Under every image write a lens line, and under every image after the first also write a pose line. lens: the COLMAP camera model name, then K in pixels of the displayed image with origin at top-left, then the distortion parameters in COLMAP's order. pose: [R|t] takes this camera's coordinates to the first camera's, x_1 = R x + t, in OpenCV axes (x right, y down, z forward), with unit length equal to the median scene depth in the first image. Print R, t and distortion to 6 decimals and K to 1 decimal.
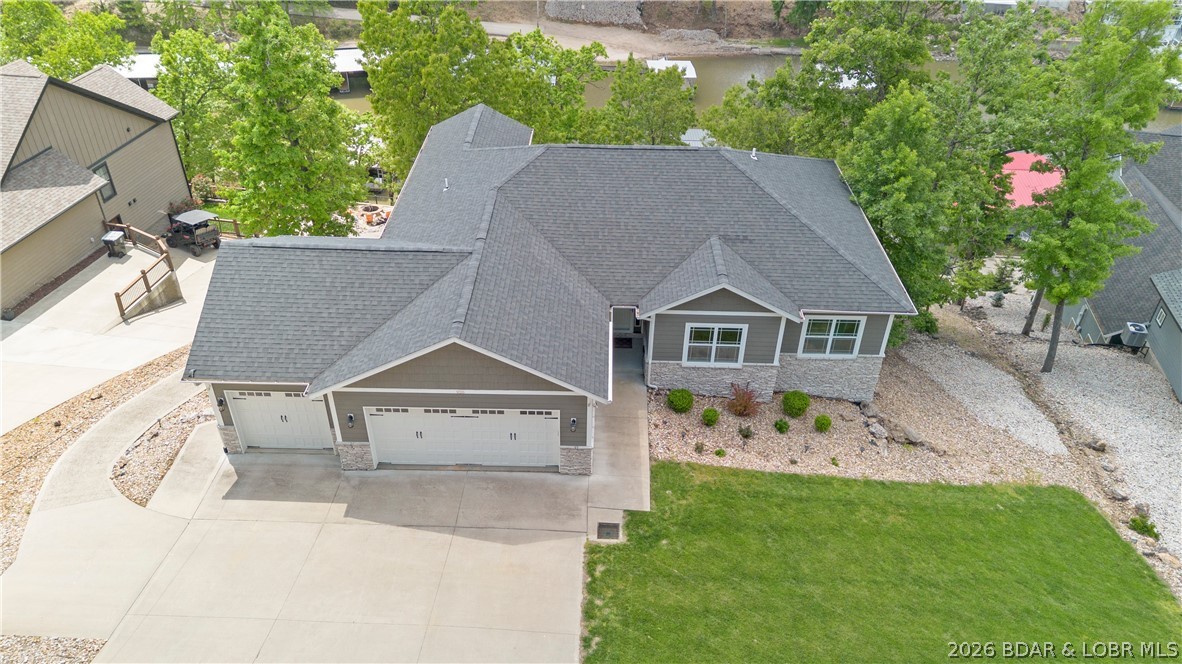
lens RADIAL K [[820.8, 0, 591.0], [0, 820.8, 332.0], [0, 0, 1]] dist [0.048442, -0.056446]
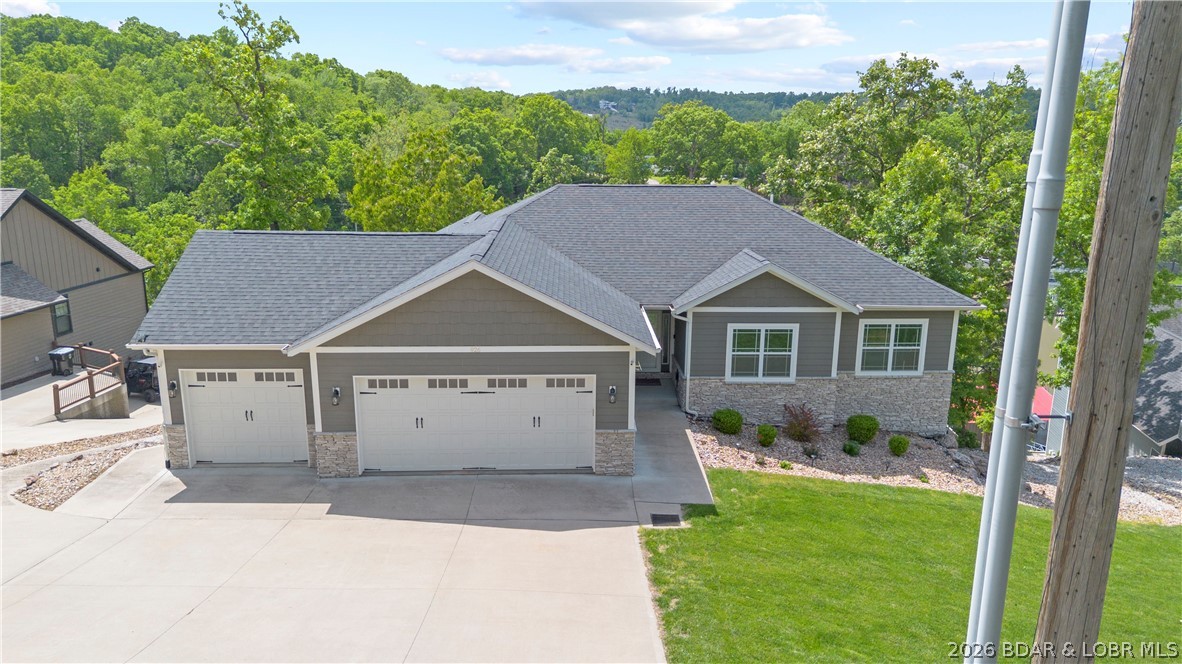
lens RADIAL K [[832.7, 0, 591.0], [0, 832.7, 332.0], [0, 0, 1]] dist [0.050090, -0.062200]
pose [[0.998638, -0.021896, 0.047359, -0.073577], [0.037620, 0.931115, -0.362781, 0.322498], [-0.036154, 0.364069, 0.930670, 0.191889]]
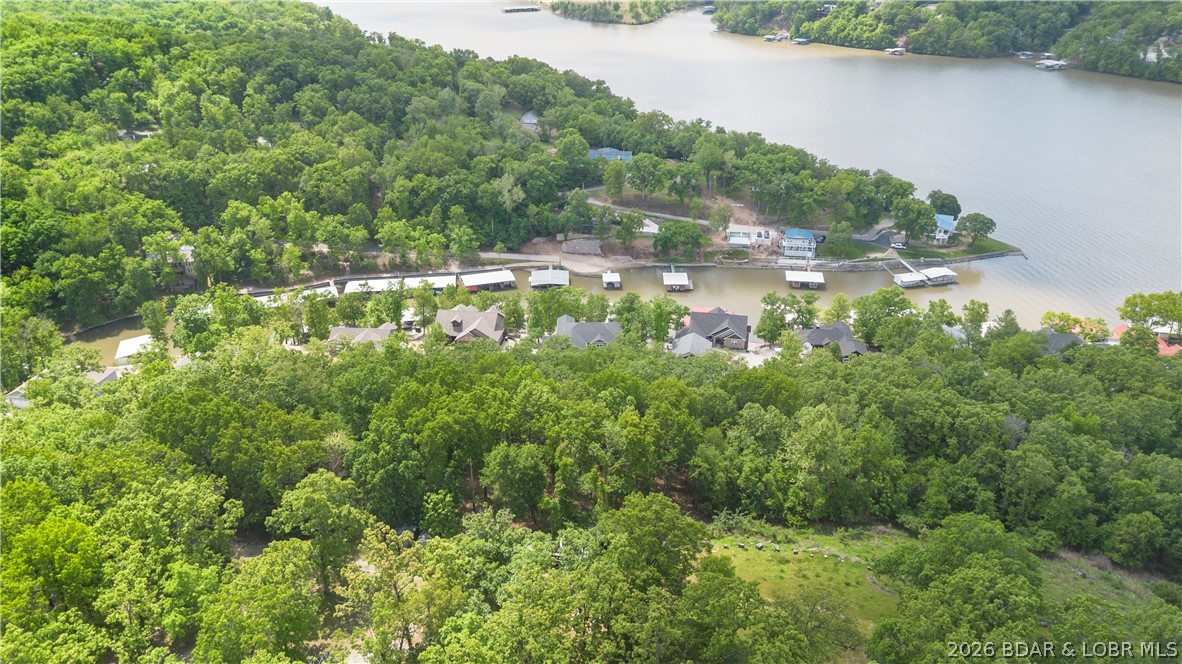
lens RADIAL K [[820.8, 0, 591.0], [0, 820.8, 332.0], [0, 0, 1]] dist [0.048442, -0.056446]
pose [[0.999521, -0.028445, 0.012215, -0.029672], [0.029869, 0.989828, -0.139099, 1.066911], [-0.008134, 0.139397, 0.990203, -7.568361]]
